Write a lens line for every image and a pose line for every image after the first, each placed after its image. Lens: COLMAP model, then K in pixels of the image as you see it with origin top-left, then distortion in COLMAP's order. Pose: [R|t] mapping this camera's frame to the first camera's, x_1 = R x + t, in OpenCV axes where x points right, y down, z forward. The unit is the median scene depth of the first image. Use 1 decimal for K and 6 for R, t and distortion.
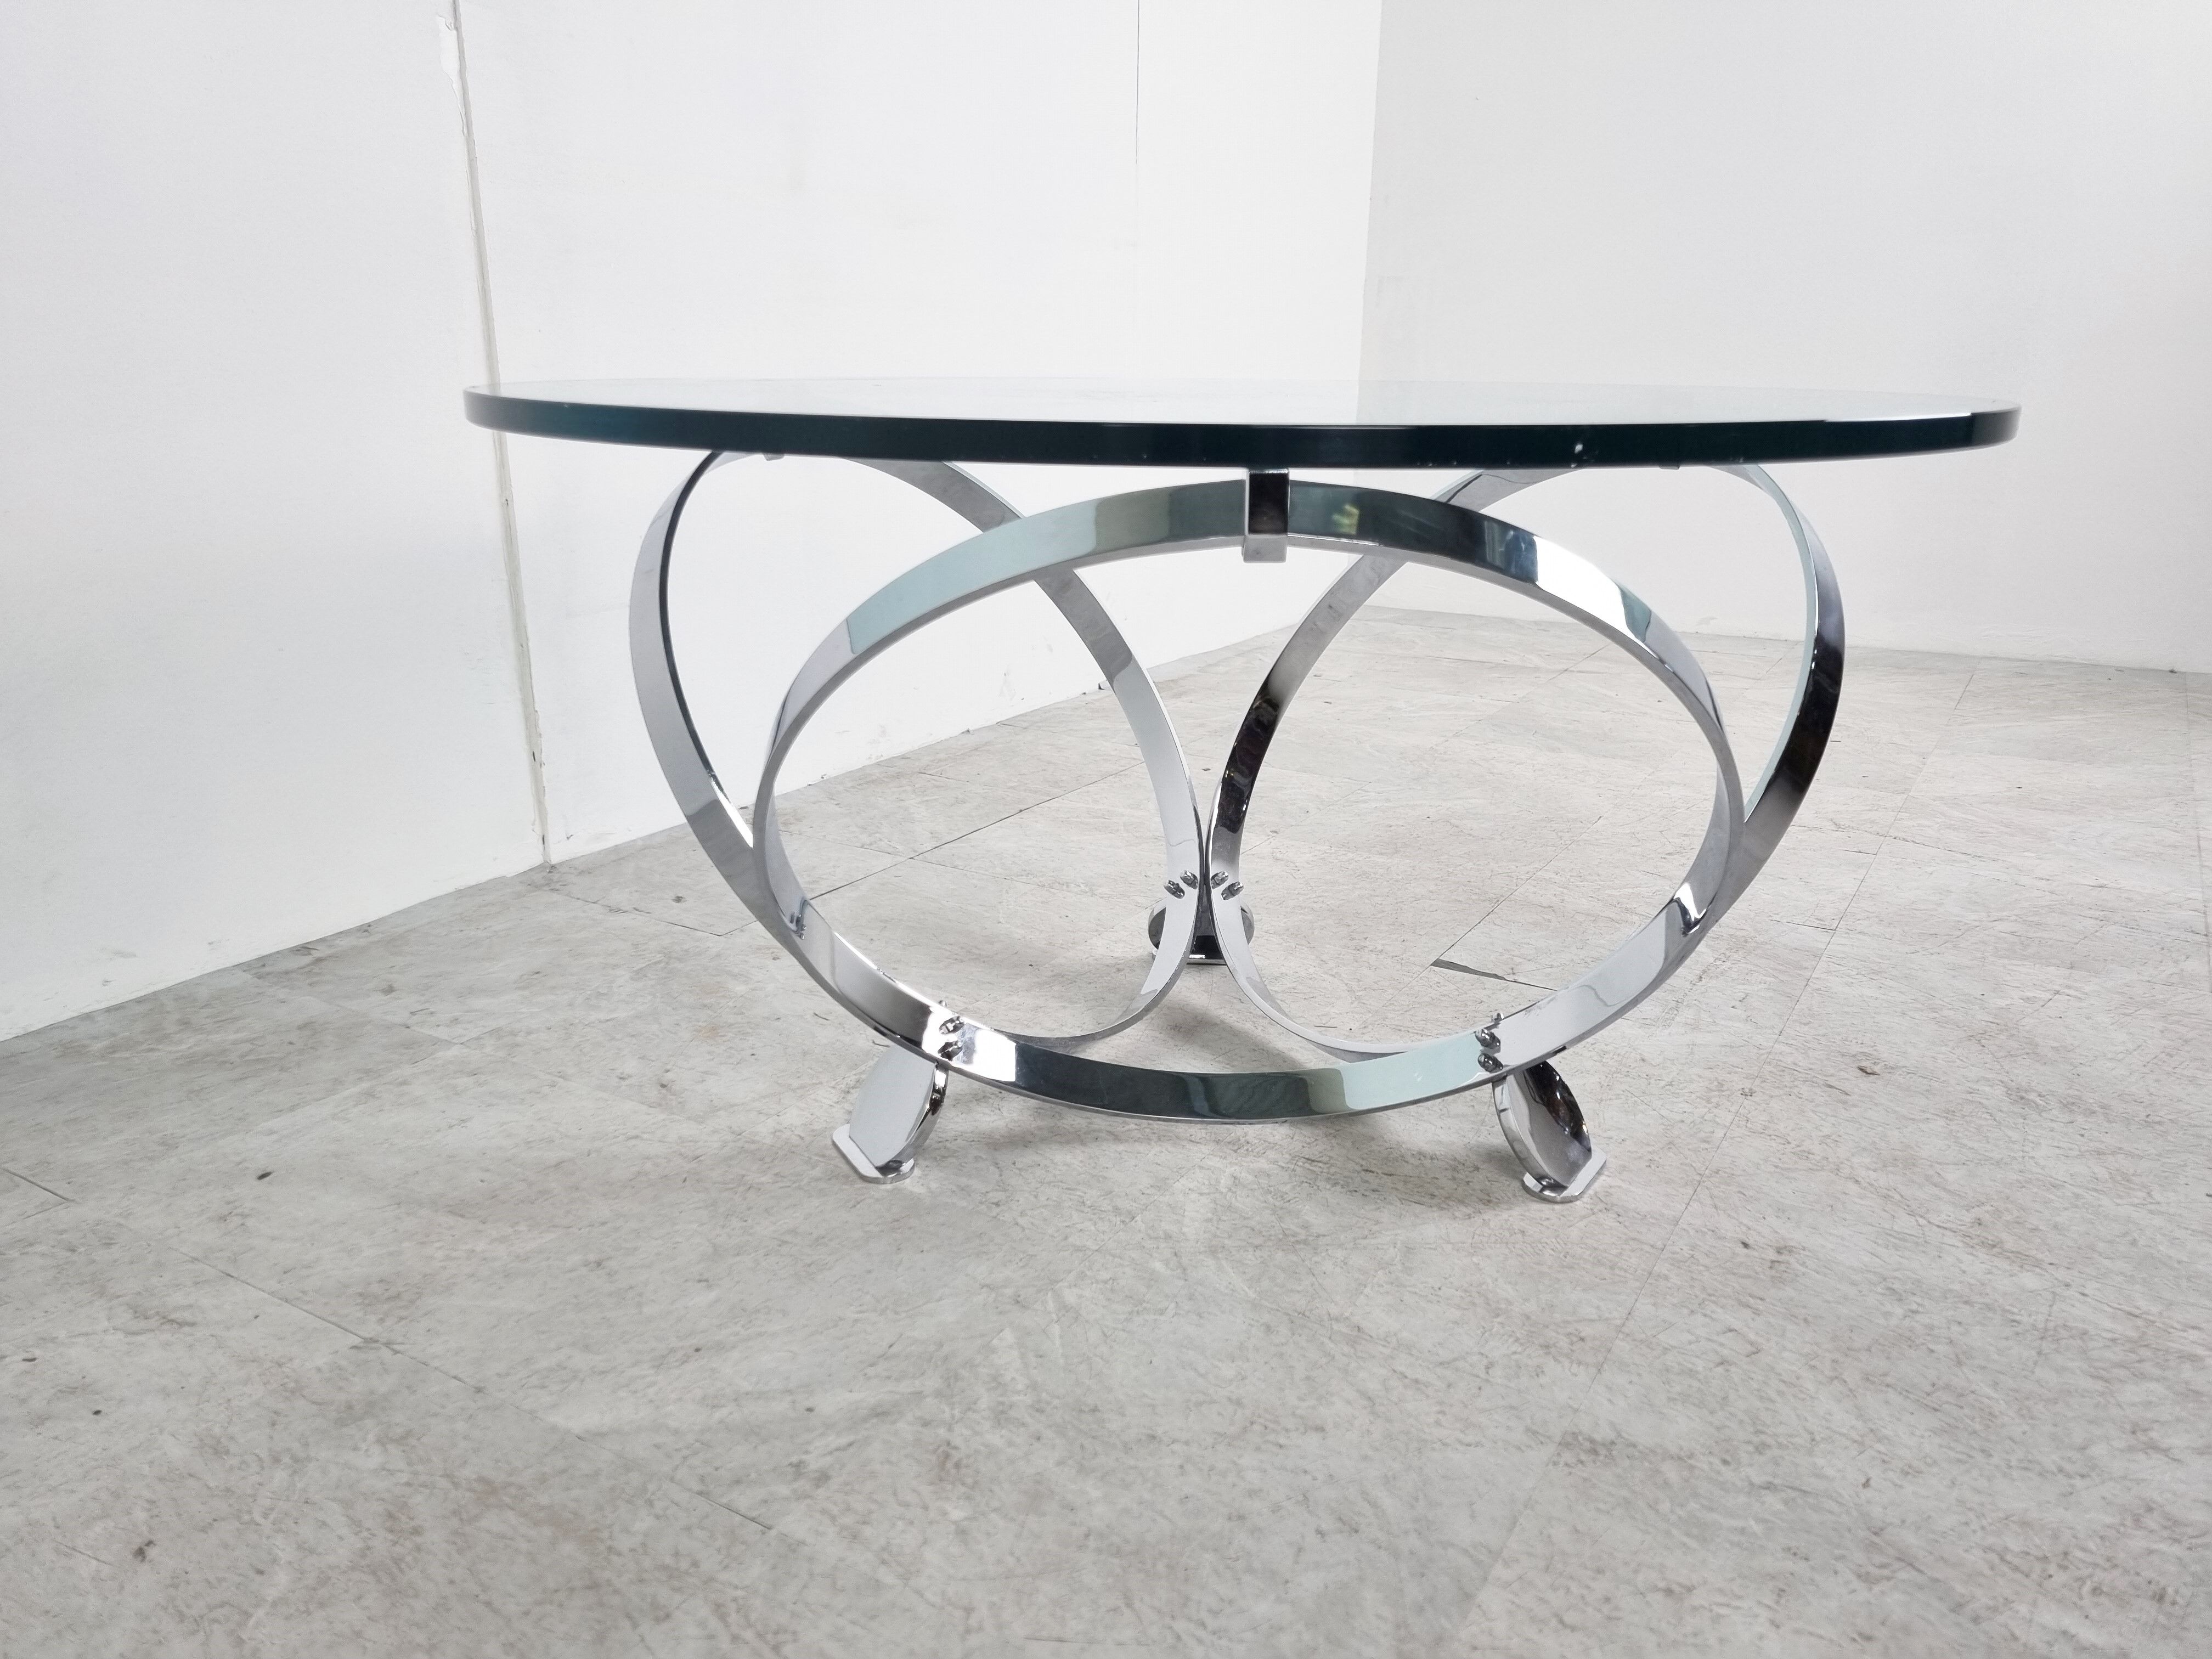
lens RADIAL K [[1670.7, 0, 1094.7], [0, 1670.7, 827.5], [0, 0, 1]] dist [0.045688, 0.010675]
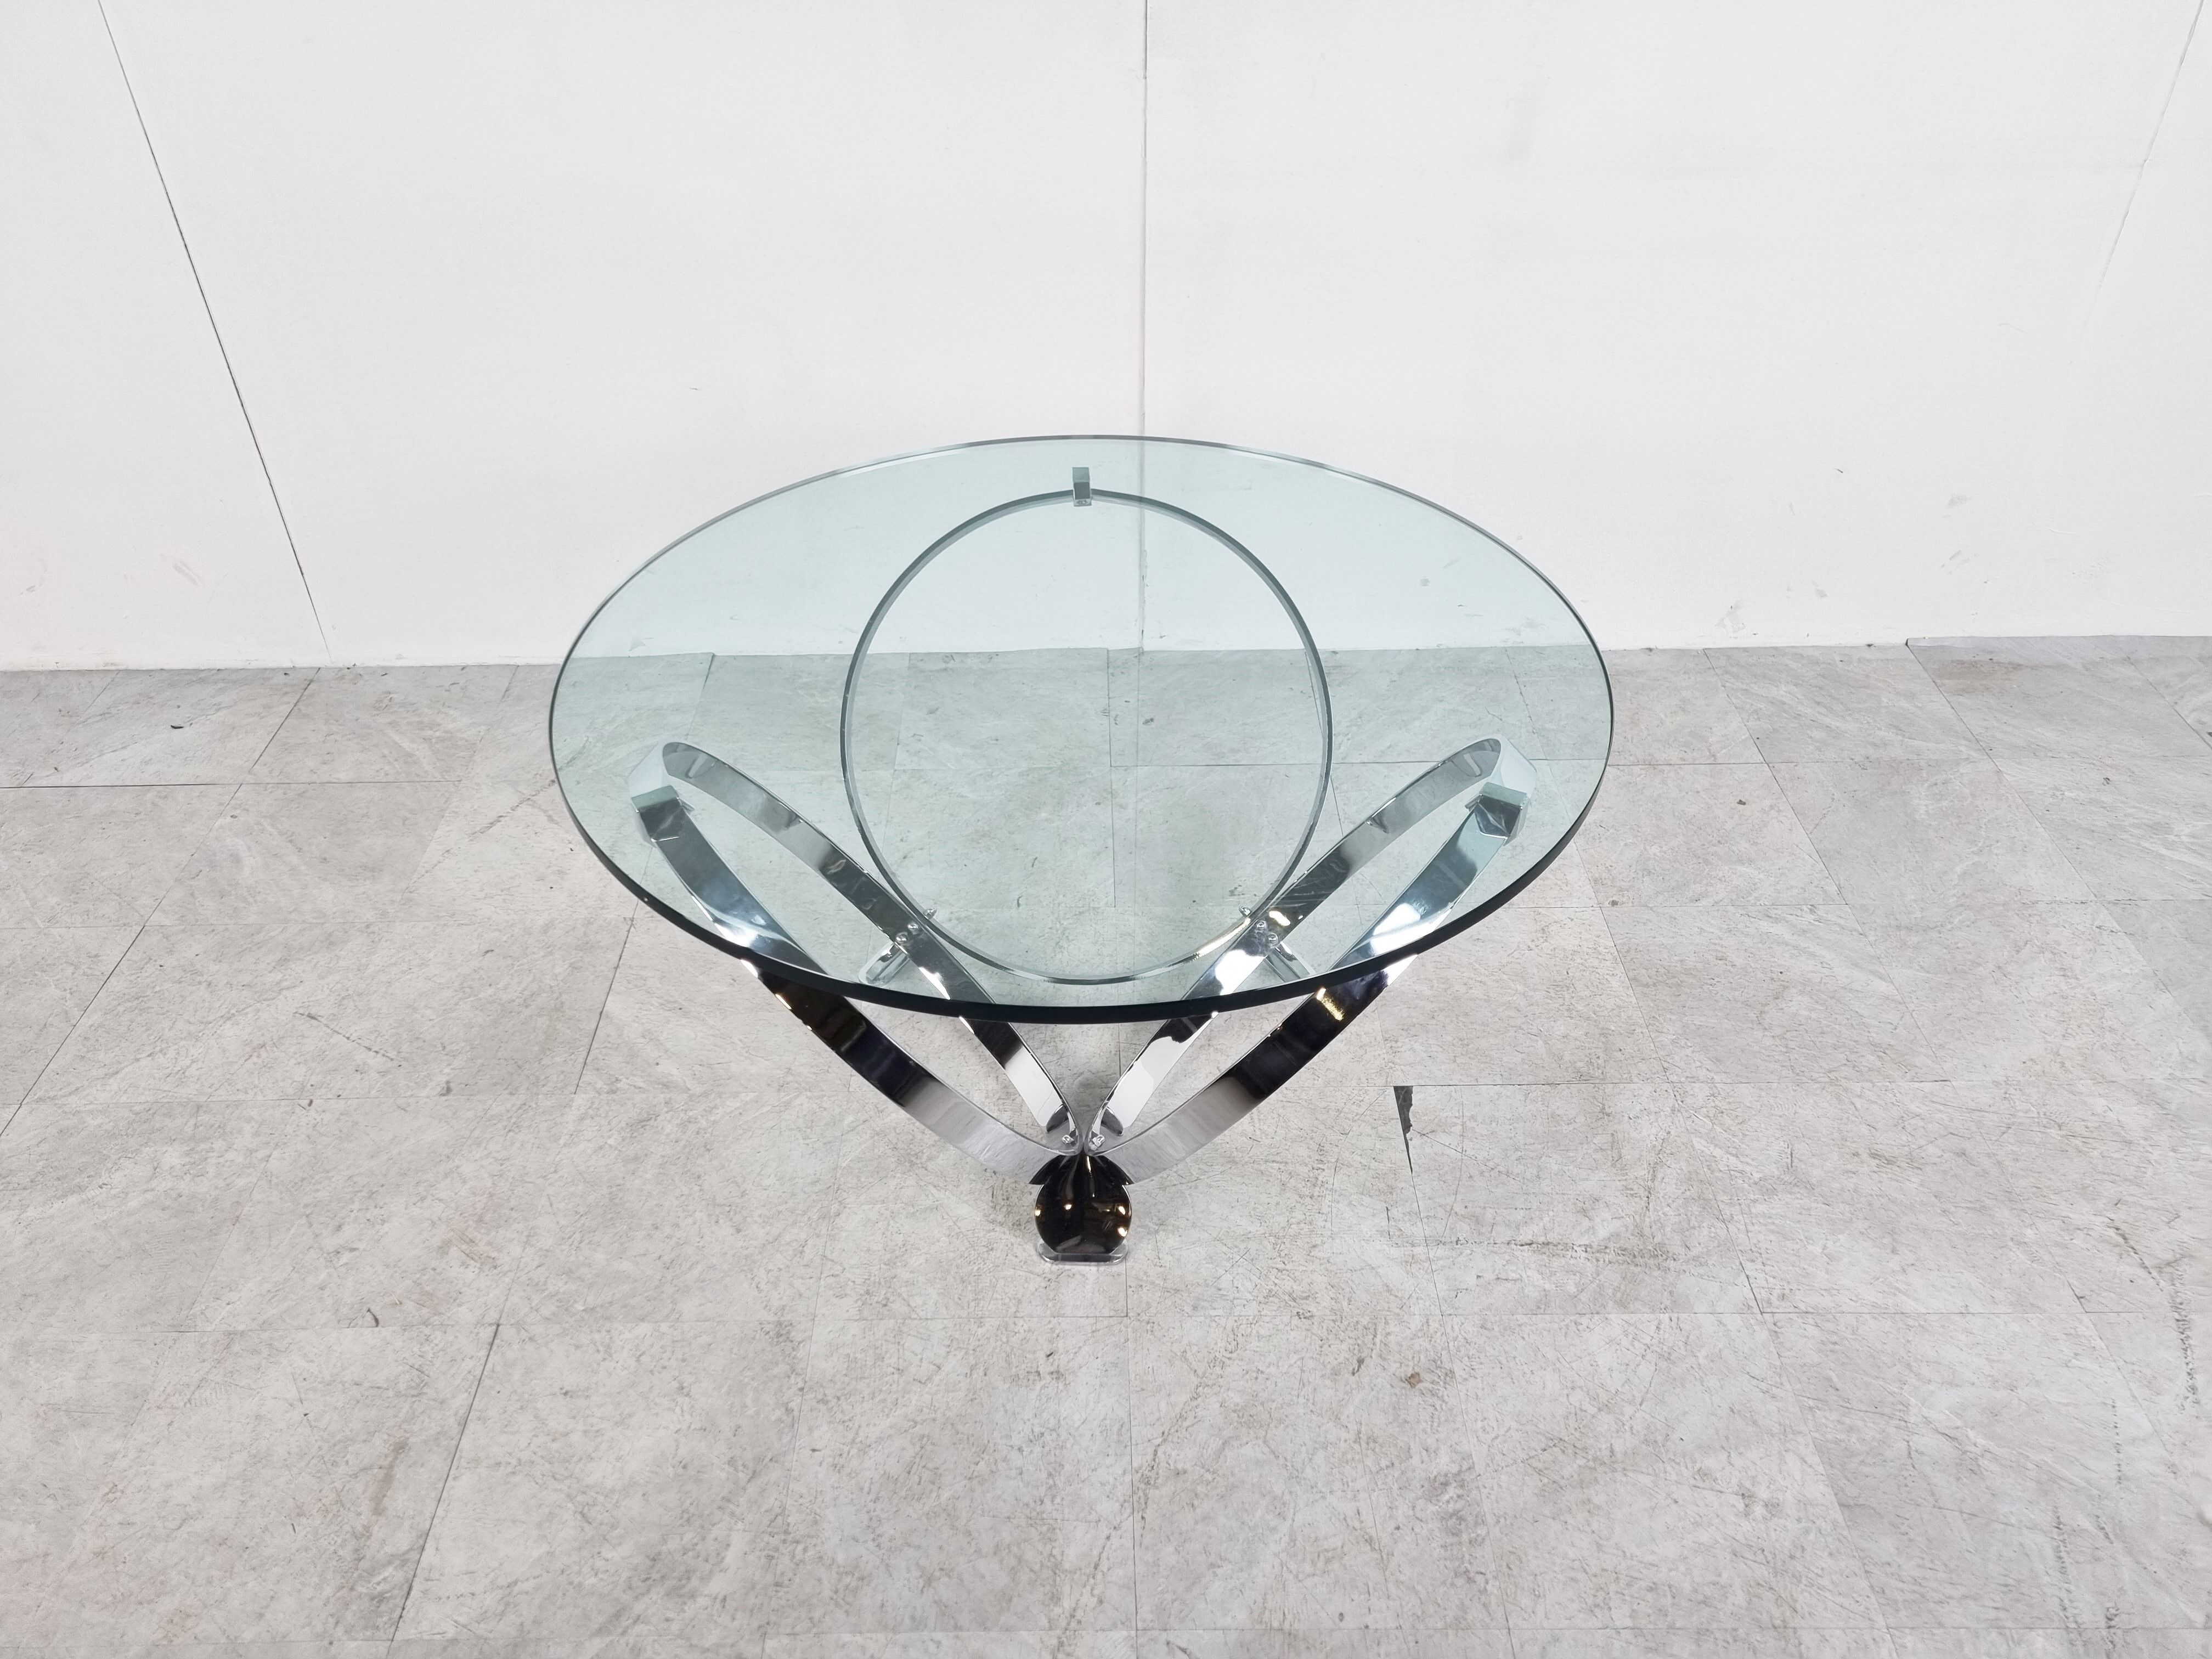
lens RADIAL K [[1684.2, 0, 1103.5], [0, 1684.2, 871.3], [0, 0, 1]] dist [0.067868, -0.044617]
pose [[0.521771, 0.529294, -0.669032, 1.287345], [-0.220256, 0.841242, 0.493760, -0.934149], [0.824162, -0.110271, 0.555516, 0.277751]]
